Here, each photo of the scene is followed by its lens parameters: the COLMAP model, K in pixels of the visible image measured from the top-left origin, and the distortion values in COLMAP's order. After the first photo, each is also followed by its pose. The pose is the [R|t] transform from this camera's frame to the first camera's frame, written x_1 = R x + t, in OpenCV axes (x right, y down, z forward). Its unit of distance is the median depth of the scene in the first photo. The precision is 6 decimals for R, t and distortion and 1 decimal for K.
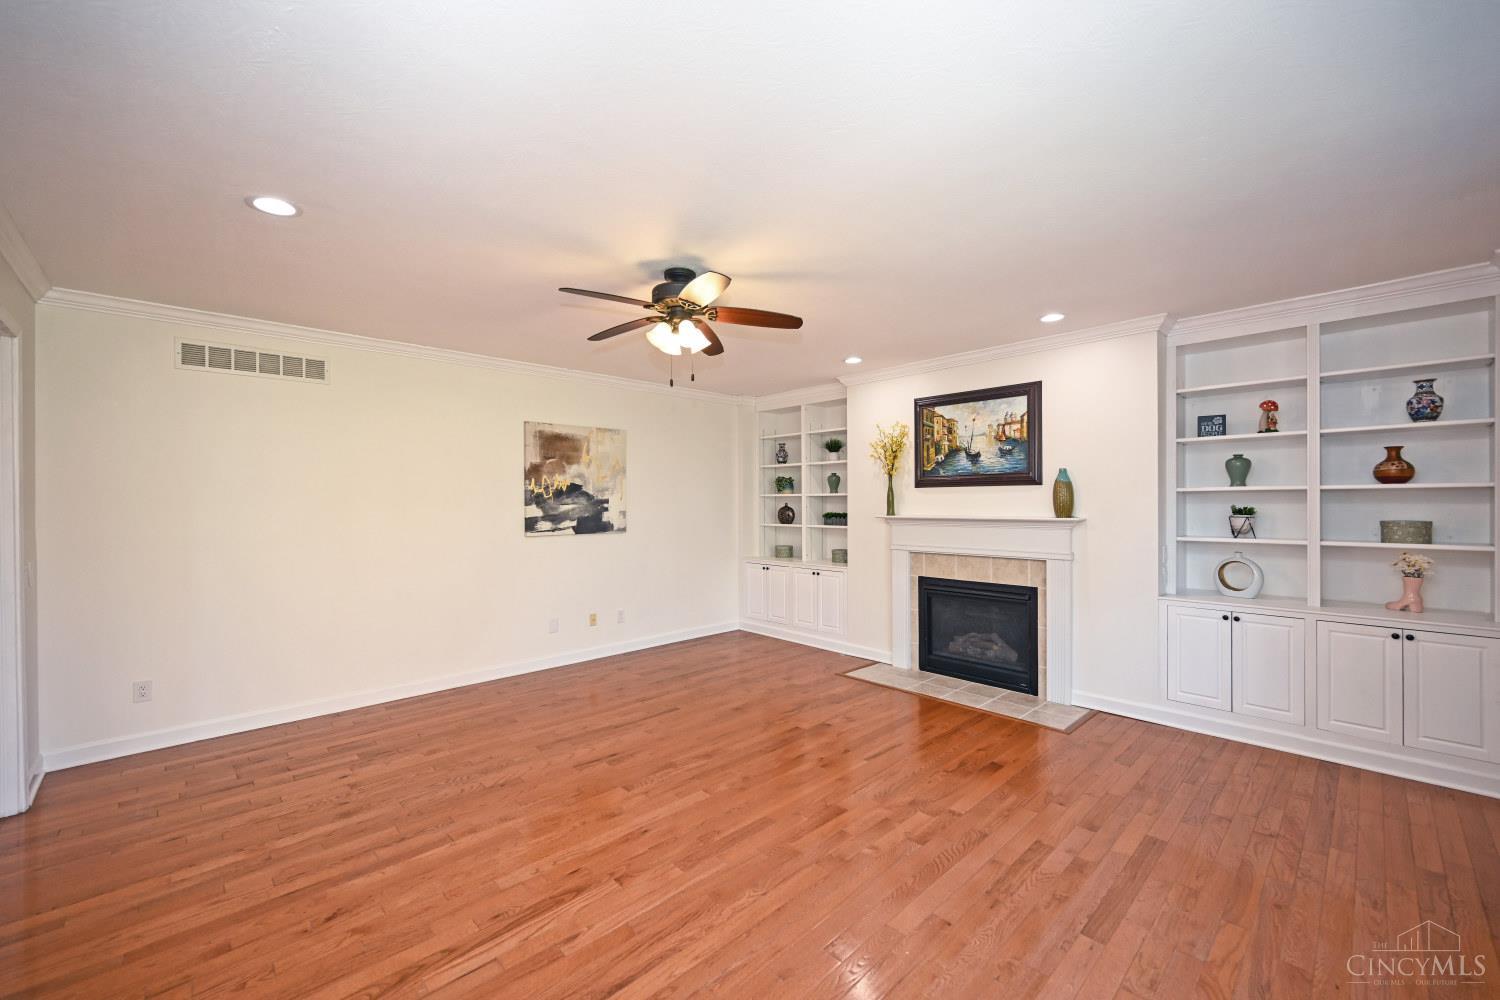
lens RADIAL K [[601.9, 0, 754.3], [0, 601.9, 501.1], [0, 0, 1]] dist [0.000969, -0.000079]
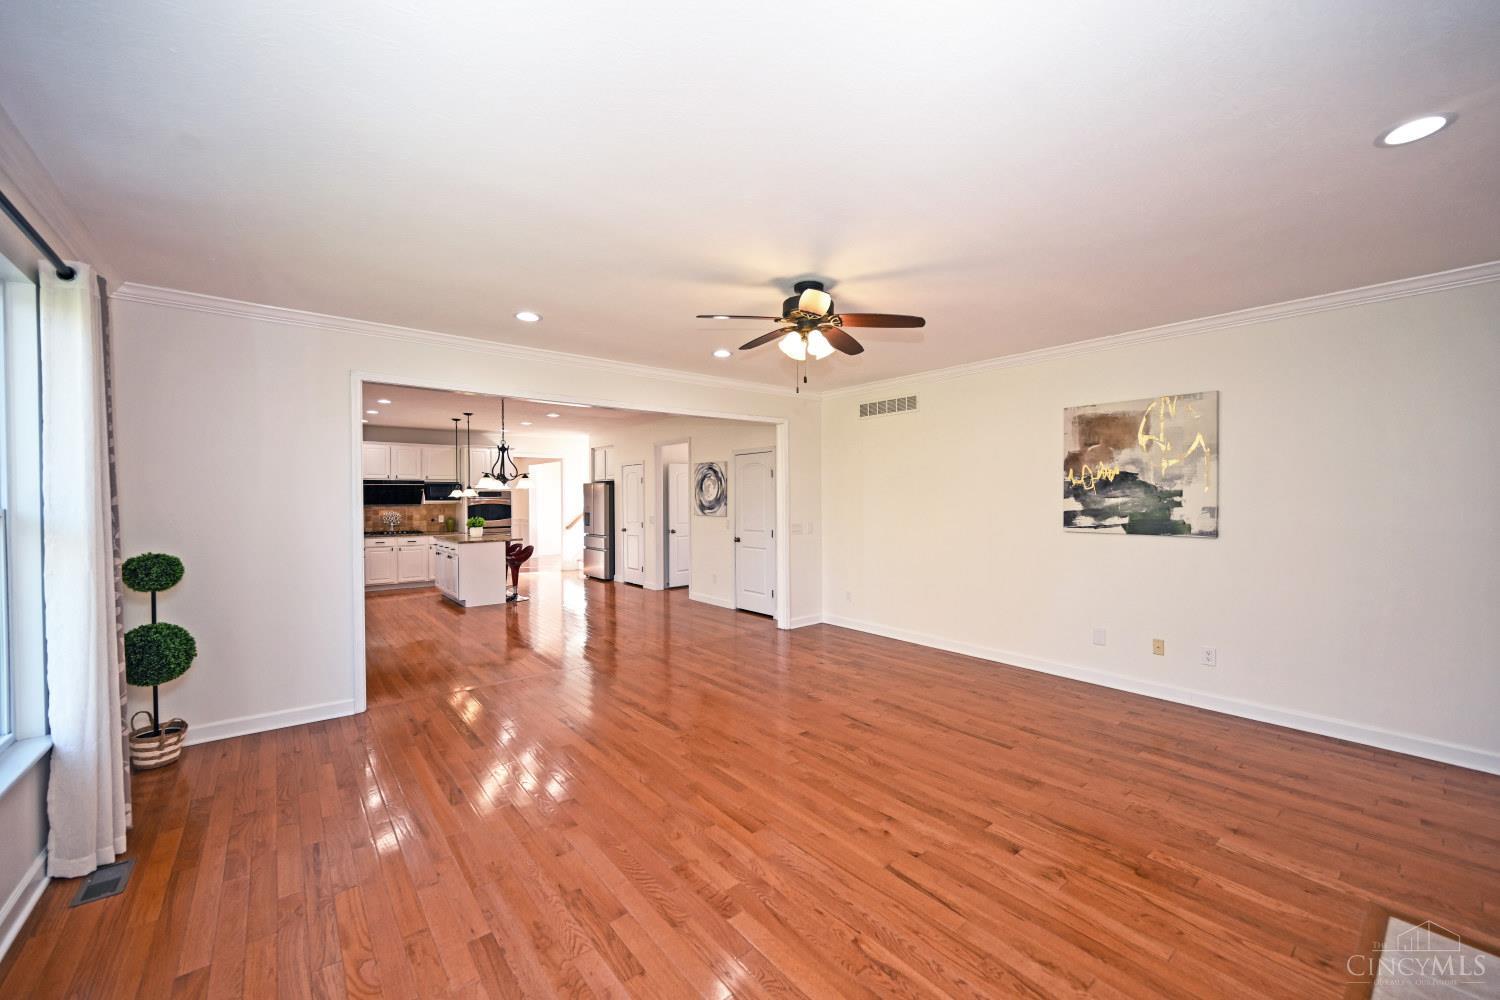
lens RADIAL K [[587.5, 0, 750.0], [0, 587.5, 500.0], [0, 0, 1]] dist [-0.007399, 0.000352]
pose [[-0.093551, 0.008643, -0.995577, 0.594064], [0.003506, 0.999959, 0.008352, 0.000568], [0.995608, -0.002709, -0.093577, 0.620125]]
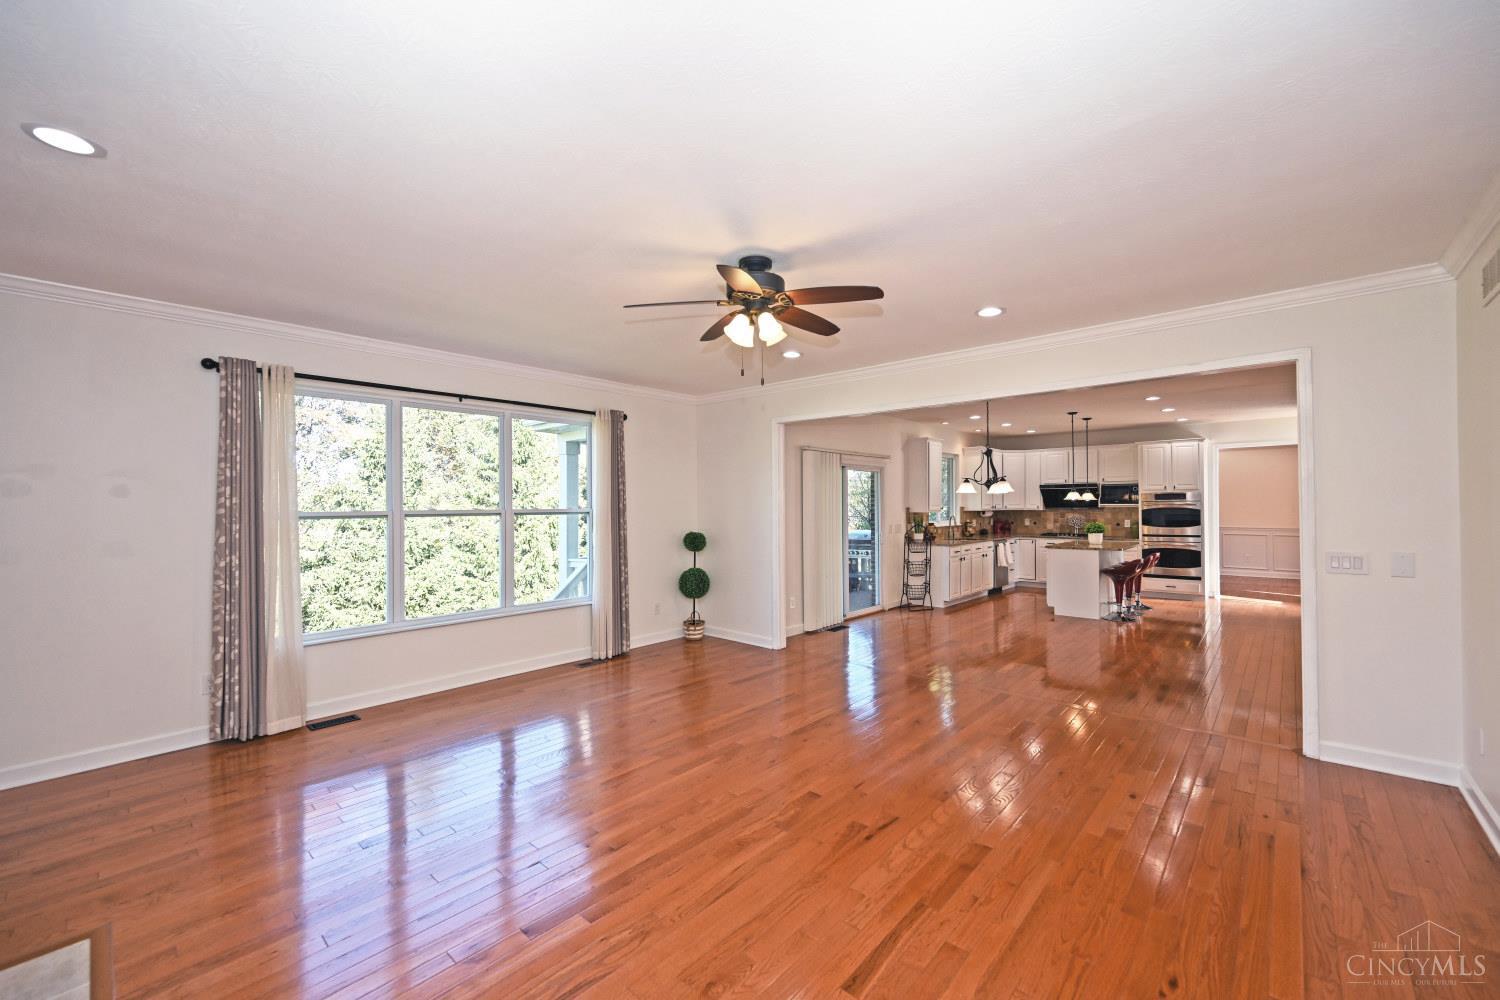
lens RADIAL K [[601.9, 0, 754.3], [0, 601.9, 501.1], [0, 0, 1]] dist [0.000969, -0.000079]
pose [[-0.997368, 0.010024, -0.071806, -0.029086], [0.010240, 0.999944, -0.002638, 0.000662], [0.071776, -0.003367, -0.997415, 1.216988]]
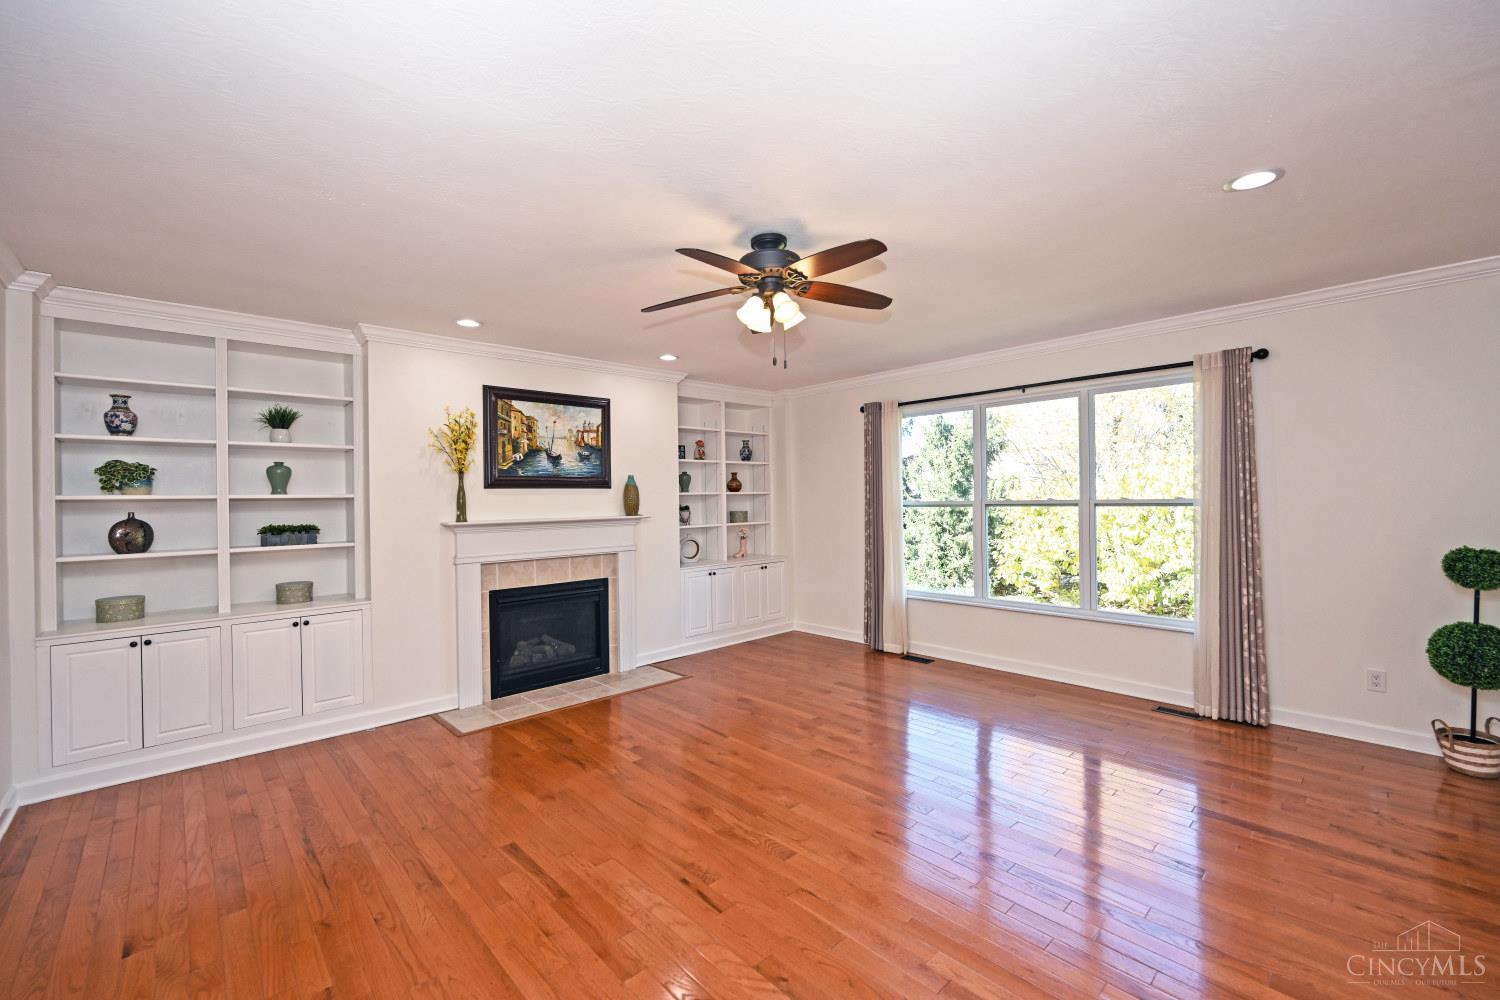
lens RADIAL K [[618.3, 0, 755.8], [0, 618.3, 500.3], [0, 0, 1]] dist [-0.005513, -0.000271]
pose [[0.012420, 0.002910, 0.999919, -0.637418], [0.015825, 0.999870, -0.003107, 0.003597], [-0.999798, 0.015863, 0.012373, 0.634297]]
